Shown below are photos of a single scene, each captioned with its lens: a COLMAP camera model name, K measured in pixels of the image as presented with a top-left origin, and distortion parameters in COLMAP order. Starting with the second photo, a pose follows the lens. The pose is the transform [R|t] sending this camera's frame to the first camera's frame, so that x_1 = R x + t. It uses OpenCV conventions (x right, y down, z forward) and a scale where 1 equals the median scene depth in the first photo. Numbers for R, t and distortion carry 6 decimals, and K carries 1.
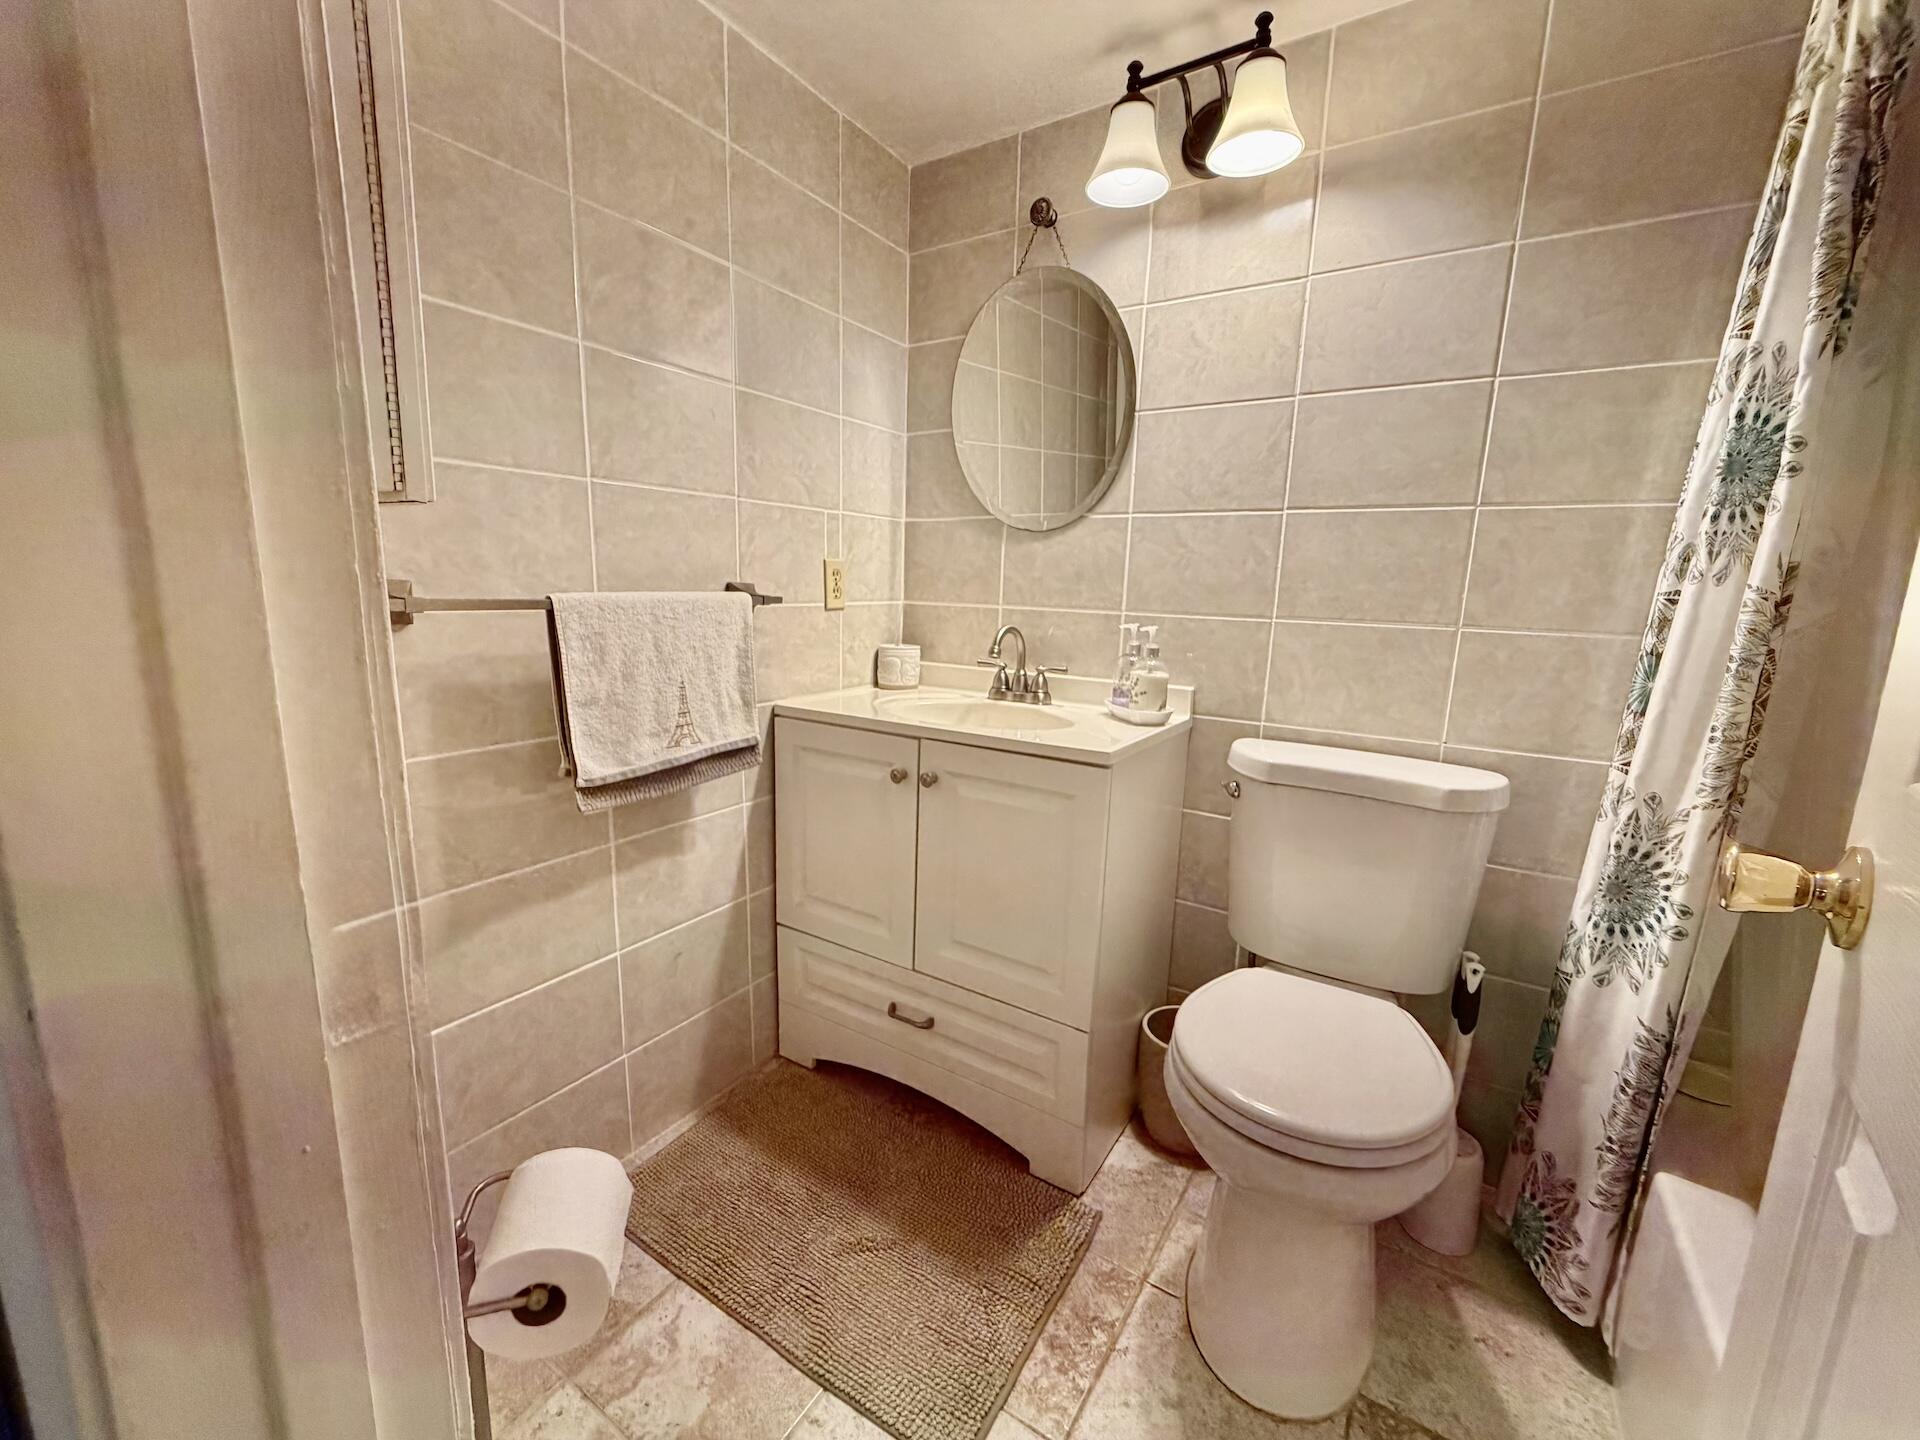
lens RADIAL K [[767.5, 0, 958.2], [0, 767.5, 721.6], [0, 0, 1]] dist [-0.001542, -0.000033]
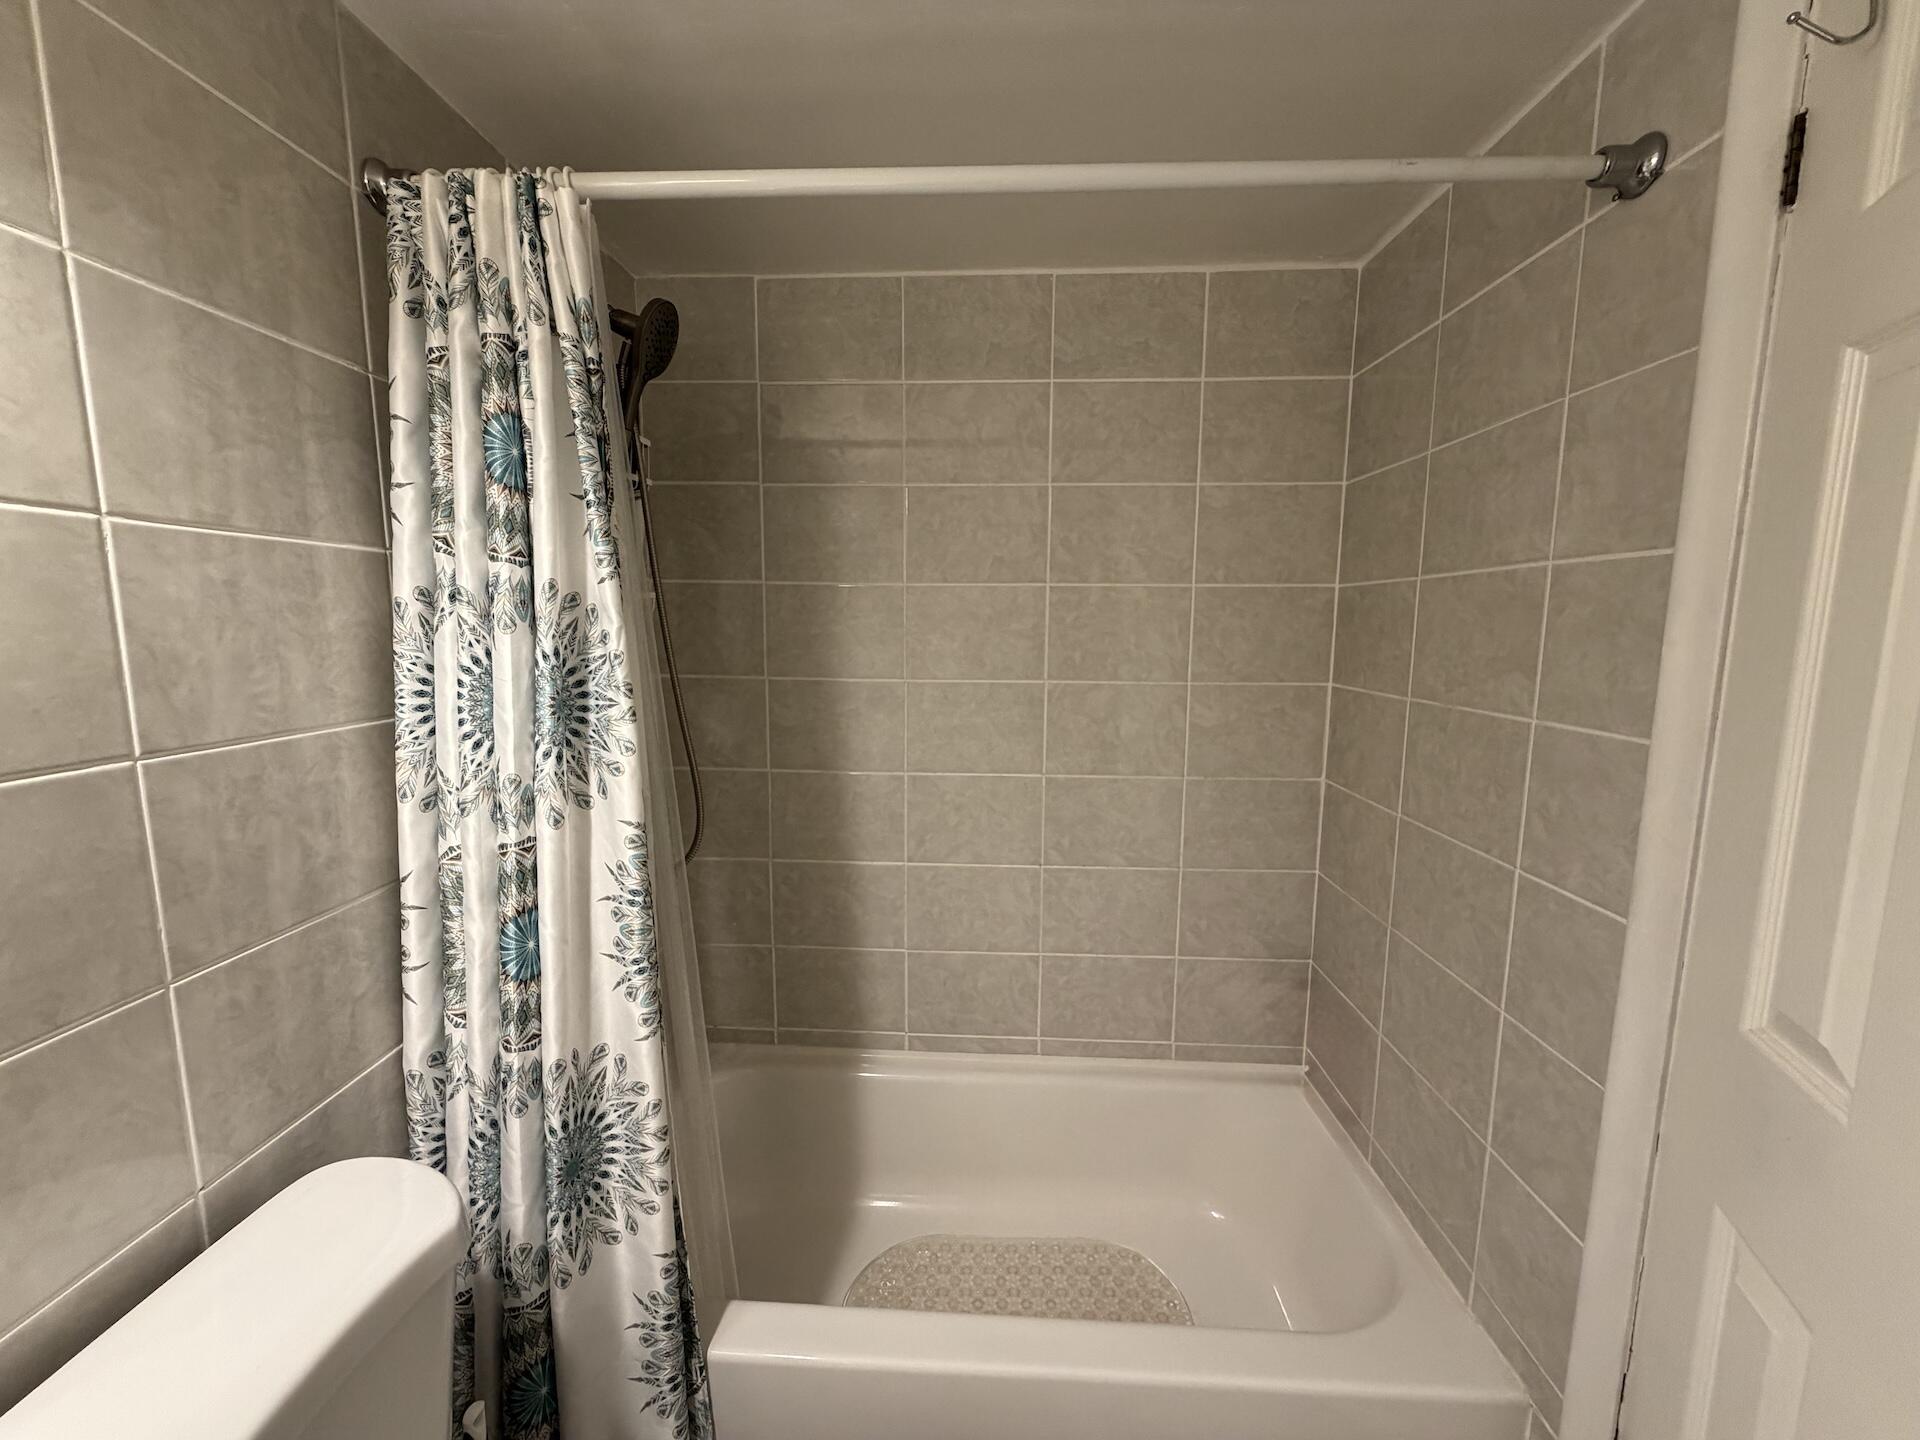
lens RADIAL K [[767.5, 0, 957.2], [0, 767.5, 719.0], [0, 0, 1]] dist [-0.001542, -0.000033]
pose [[-0.503312, -0.142992, 0.852192, -0.026217], [0.136016, 0.960809, 0.241550, -0.376118], [-0.853333, 0.237487, -0.464137, 0.810760]]
